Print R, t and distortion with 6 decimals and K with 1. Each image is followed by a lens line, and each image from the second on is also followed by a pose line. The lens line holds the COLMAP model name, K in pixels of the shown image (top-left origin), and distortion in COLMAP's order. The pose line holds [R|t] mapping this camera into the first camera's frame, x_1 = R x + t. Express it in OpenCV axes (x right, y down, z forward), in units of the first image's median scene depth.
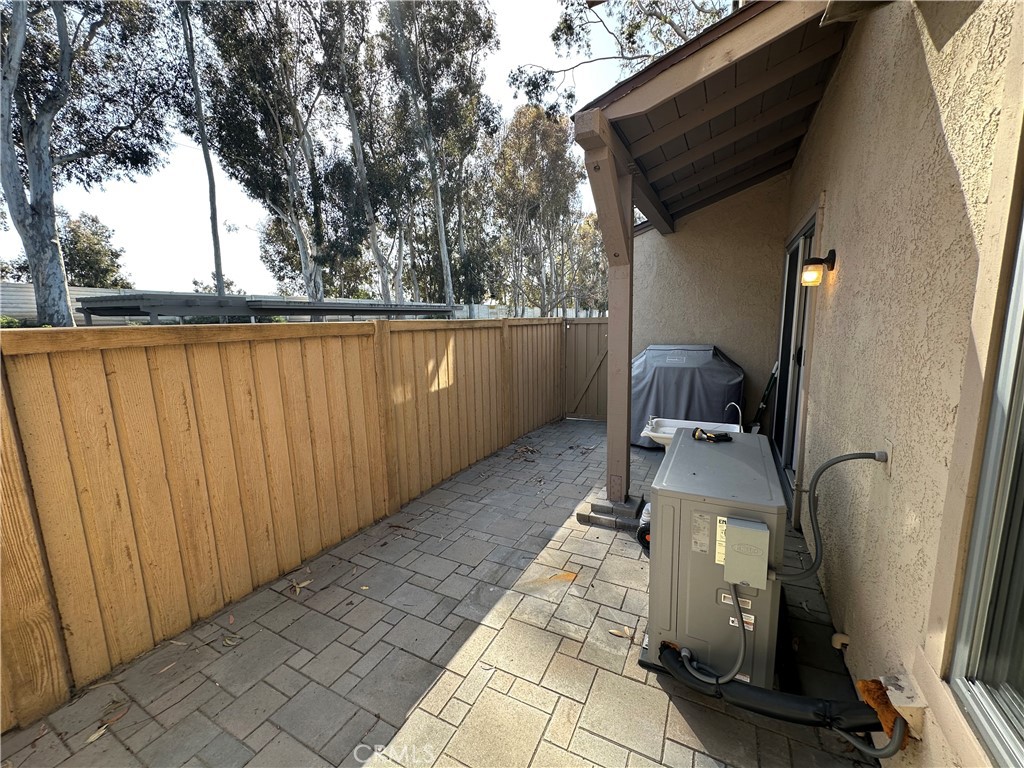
lens RADIAL K [[407.0, 0, 513.8], [0, 407.0, 384.1], [0, 0, 1]] dist [-0.001066, -0.000380]
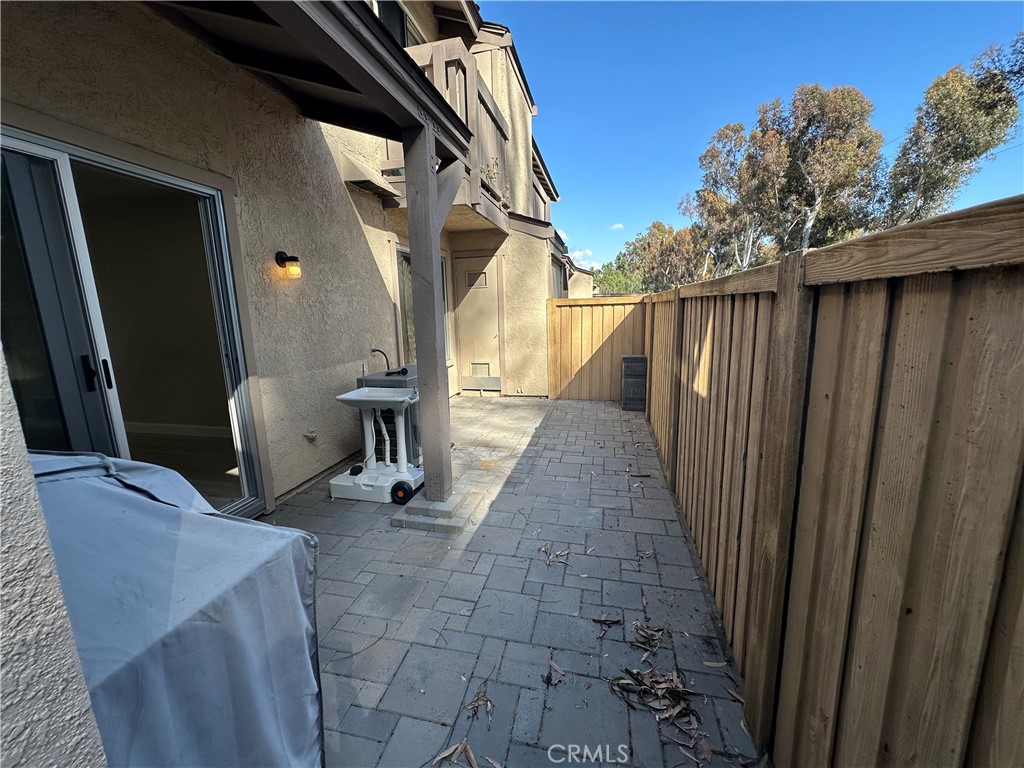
lens RADIAL K [[407.0, 0, 509.5], [0, 407.0, 381.8], [0, 0, 1]] dist [-0.001066, -0.000380]
pose [[-0.967936, 0.099195, -0.230782, 0.319277], [0.018255, 0.944077, 0.329220, -0.285532], [0.250533, 0.314451, -0.915617, 1.962075]]
